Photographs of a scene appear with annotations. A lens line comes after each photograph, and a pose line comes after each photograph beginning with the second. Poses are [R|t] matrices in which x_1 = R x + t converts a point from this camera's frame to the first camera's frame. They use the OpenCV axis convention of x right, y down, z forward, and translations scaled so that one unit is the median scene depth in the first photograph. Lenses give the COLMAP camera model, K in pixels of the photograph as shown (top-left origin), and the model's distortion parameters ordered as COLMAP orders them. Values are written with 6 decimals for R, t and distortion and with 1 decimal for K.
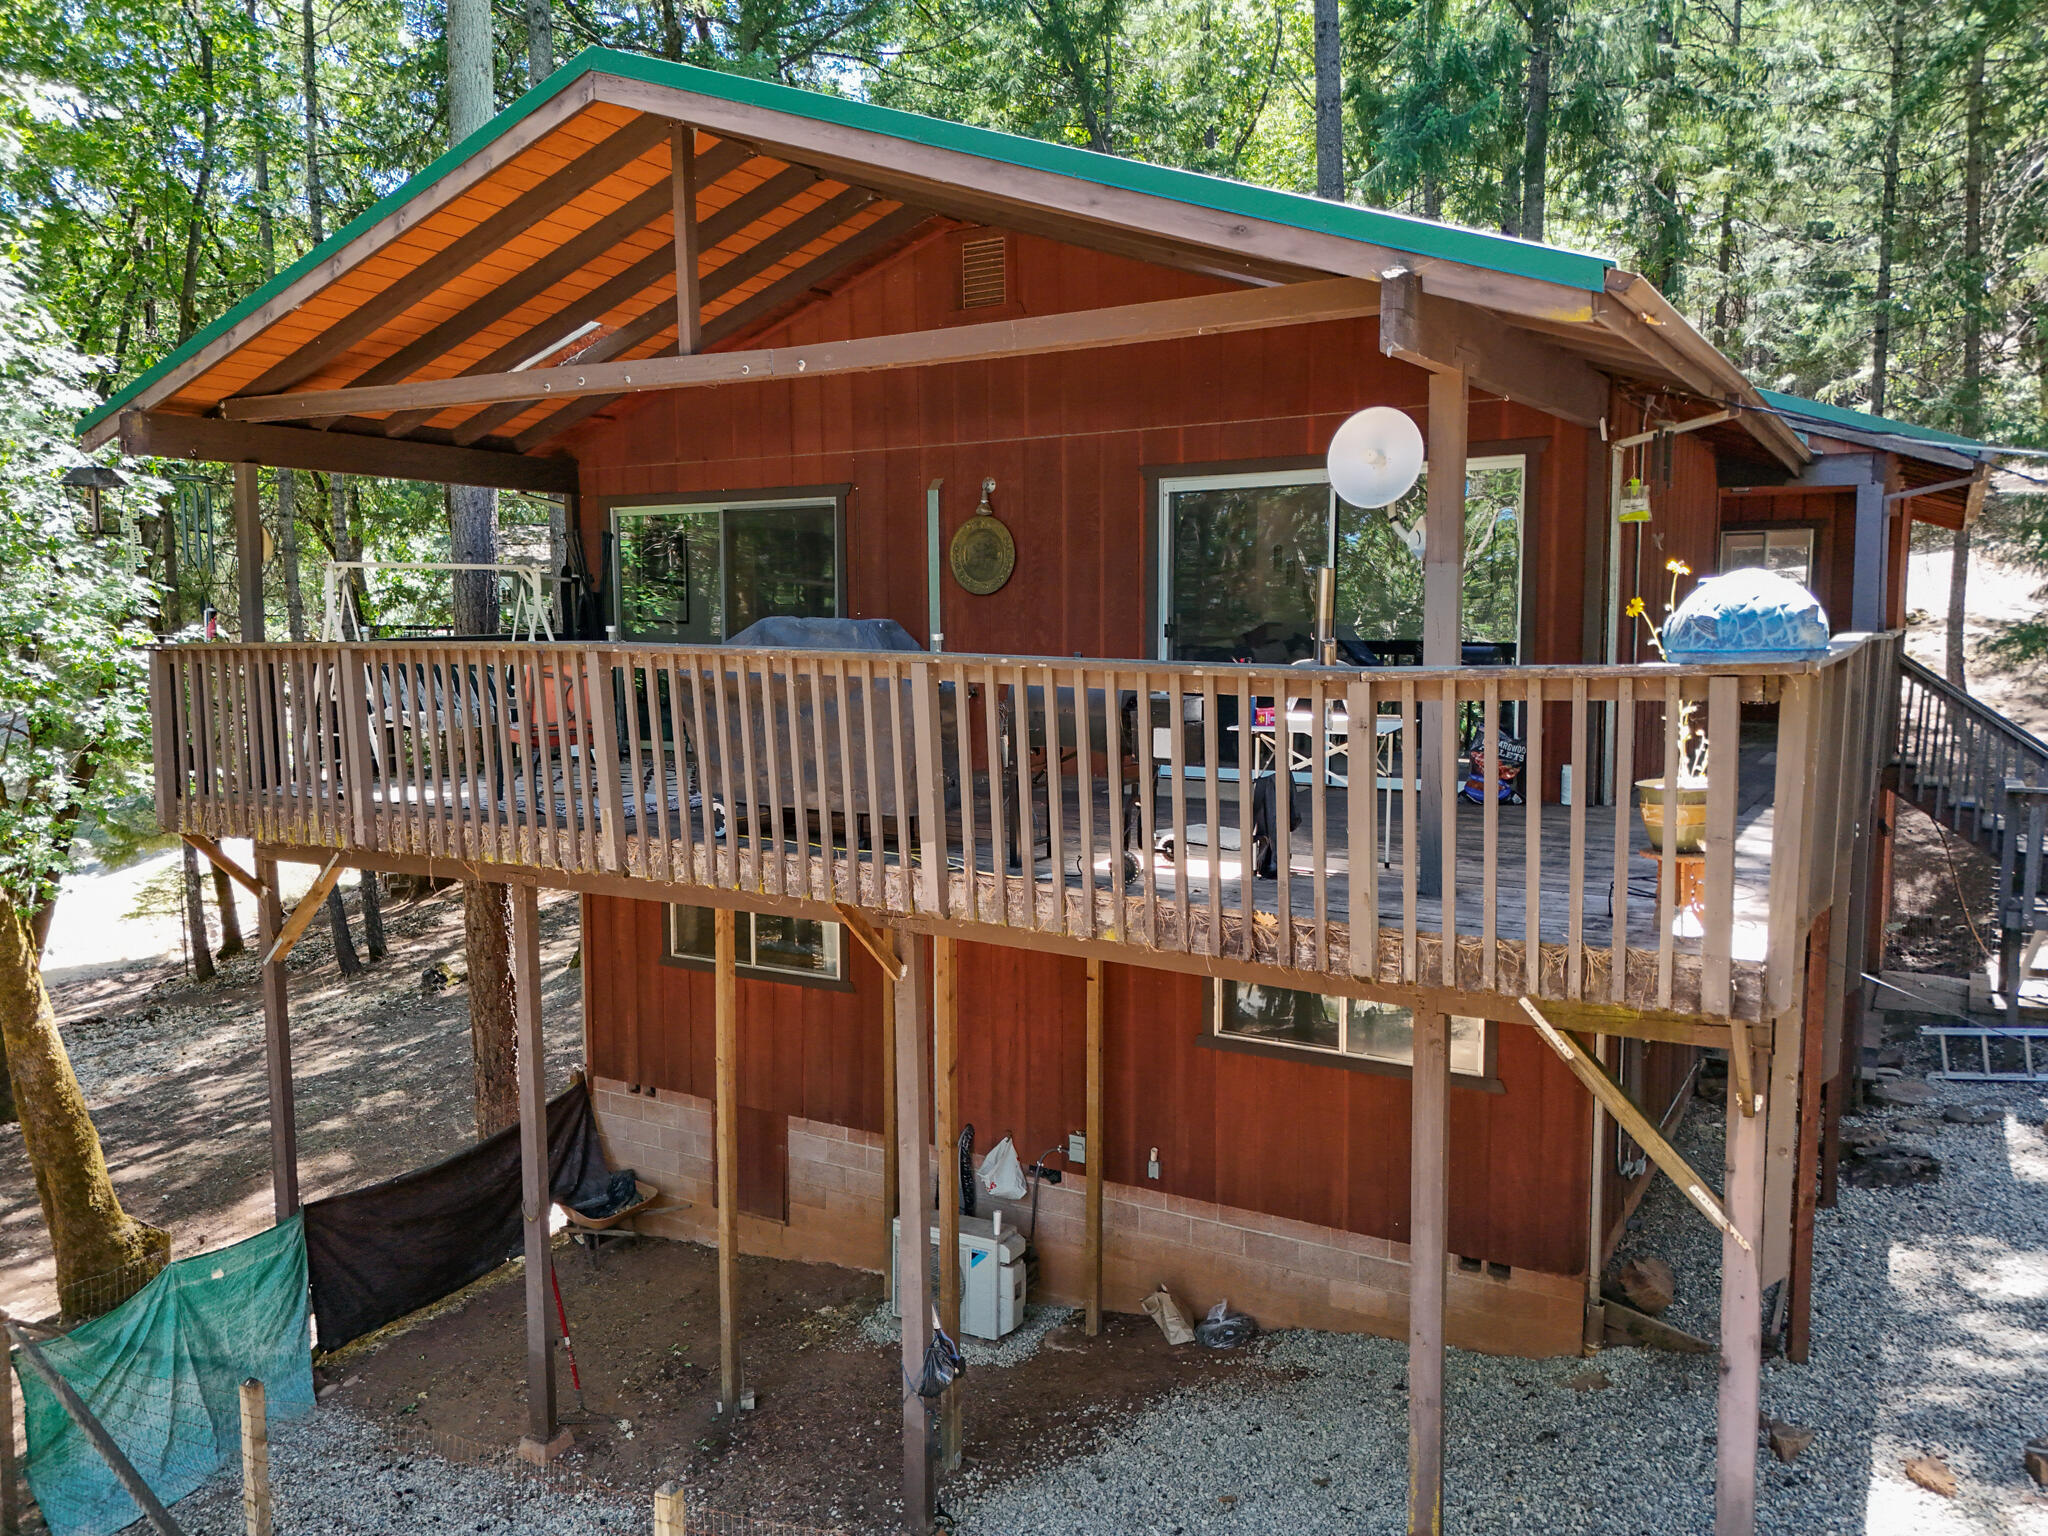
lens RADIAL K [[1455.2, 0, 1024.0], [0, 1455.2, 768.0], [0, 0, 1]] dist [-0.003075, -0.000434]
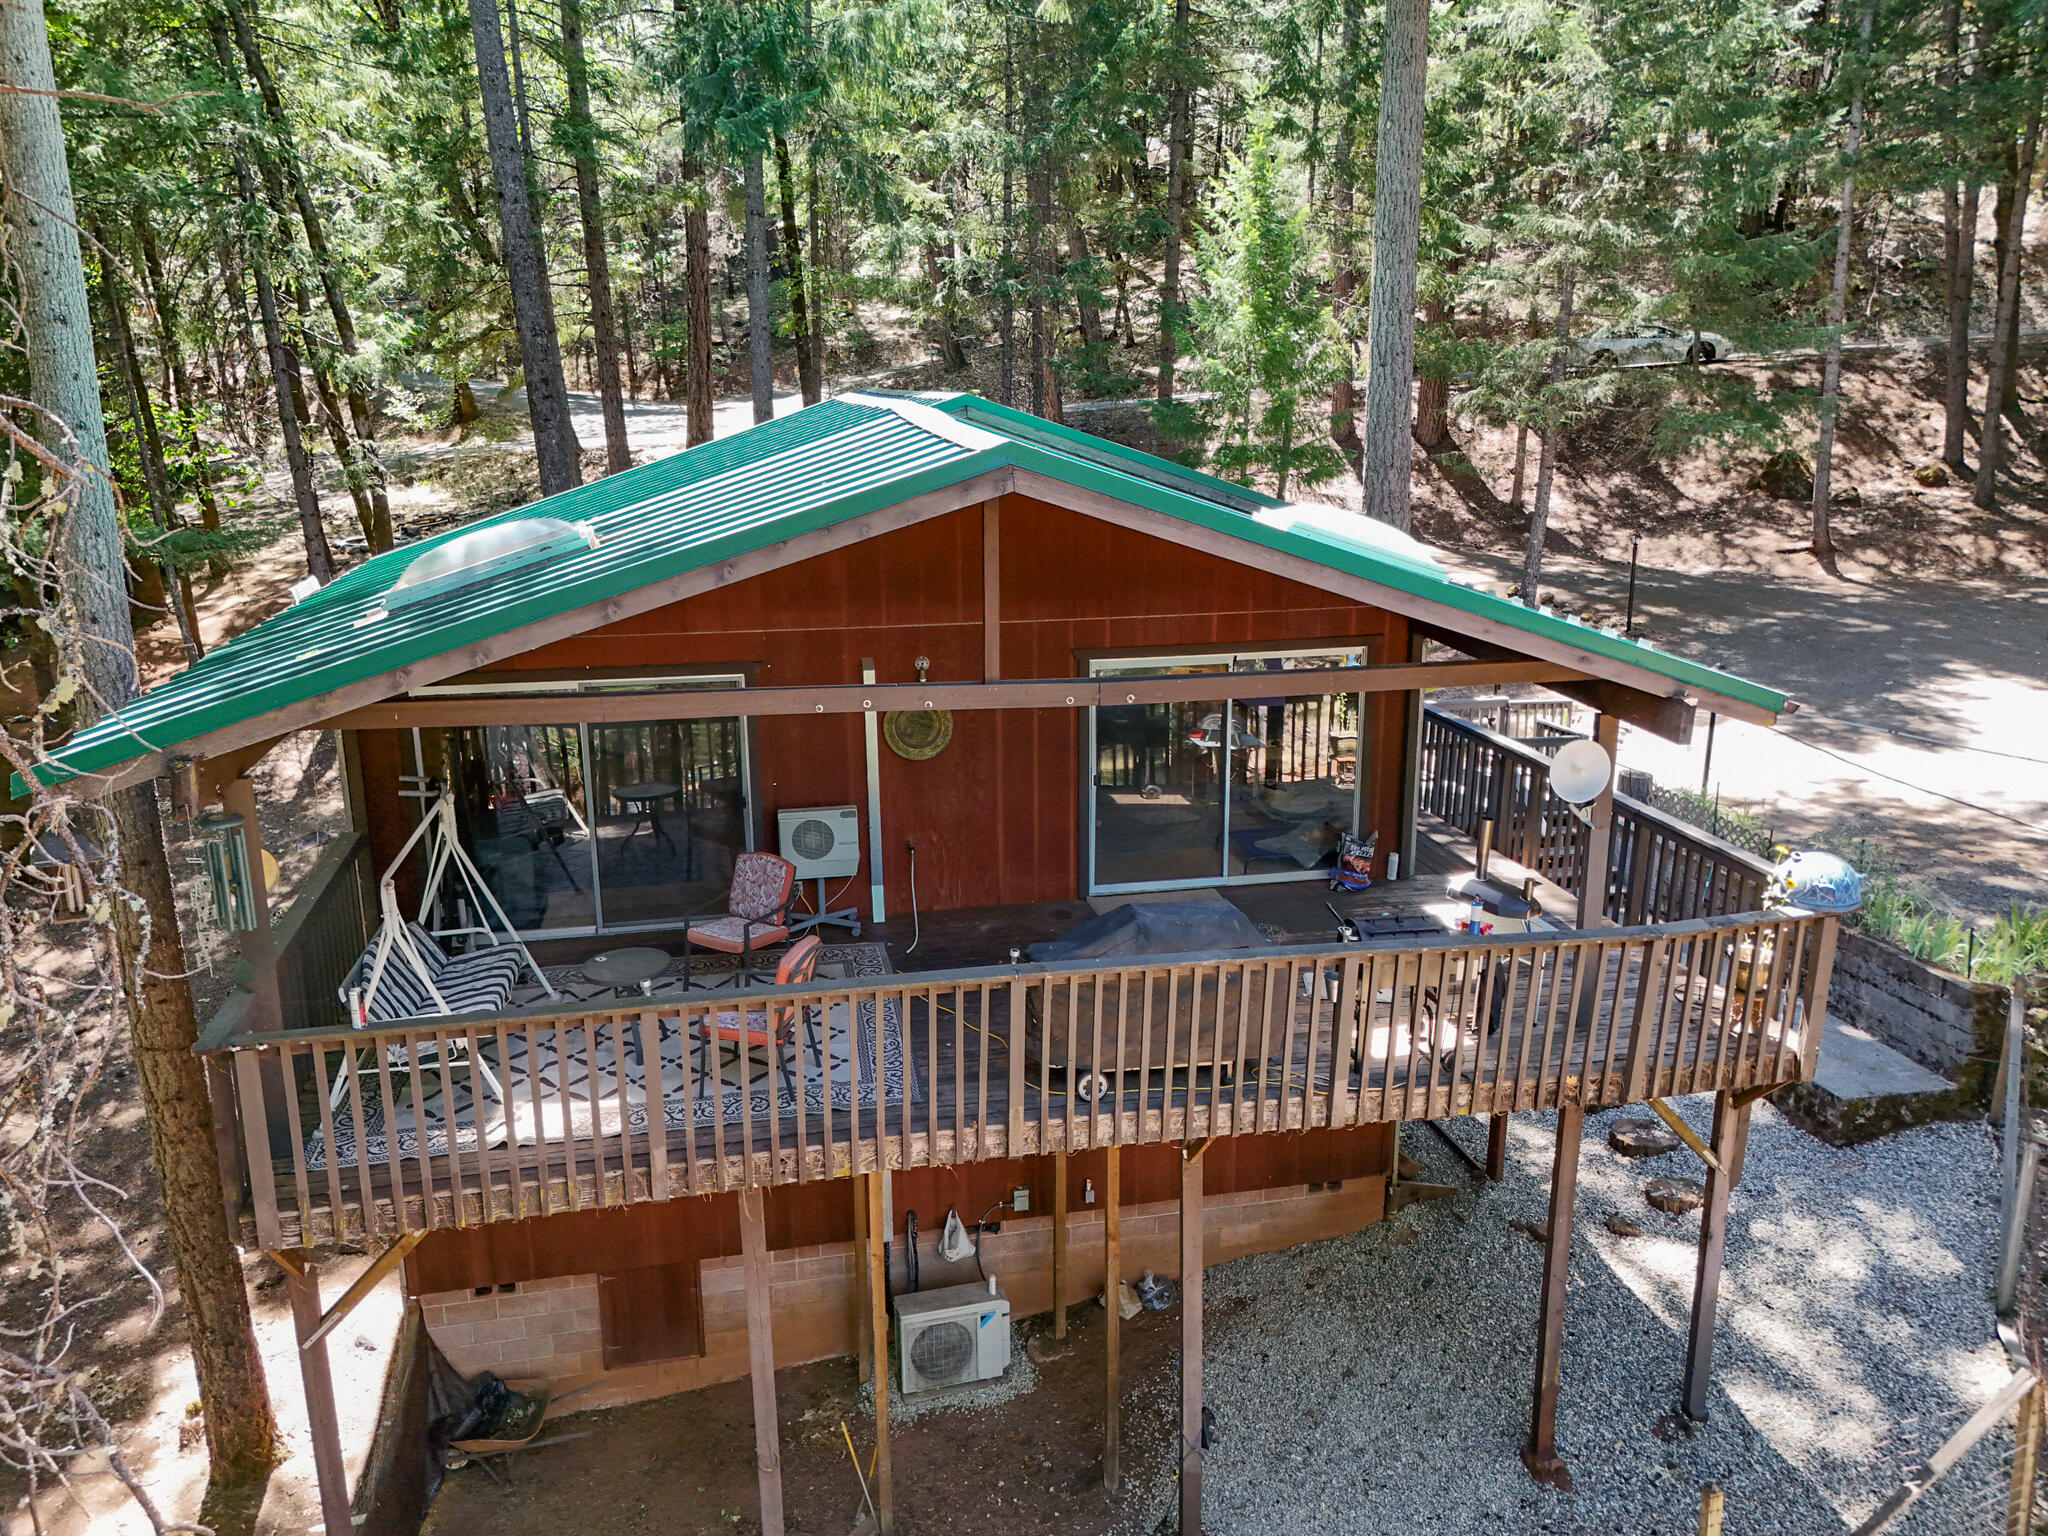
lens RADIAL K [[1455.2, 0, 1024.0], [0, 1455.2, 768.0], [0, 0, 1]] dist [-0.003075, -0.000434]
pose [[0.738579, -0.166397, 0.653309, -0.676061], [0.069098, 0.982642, 0.172161, -0.292657], [-0.670616, -0.082012, 0.737257, 0.134149]]
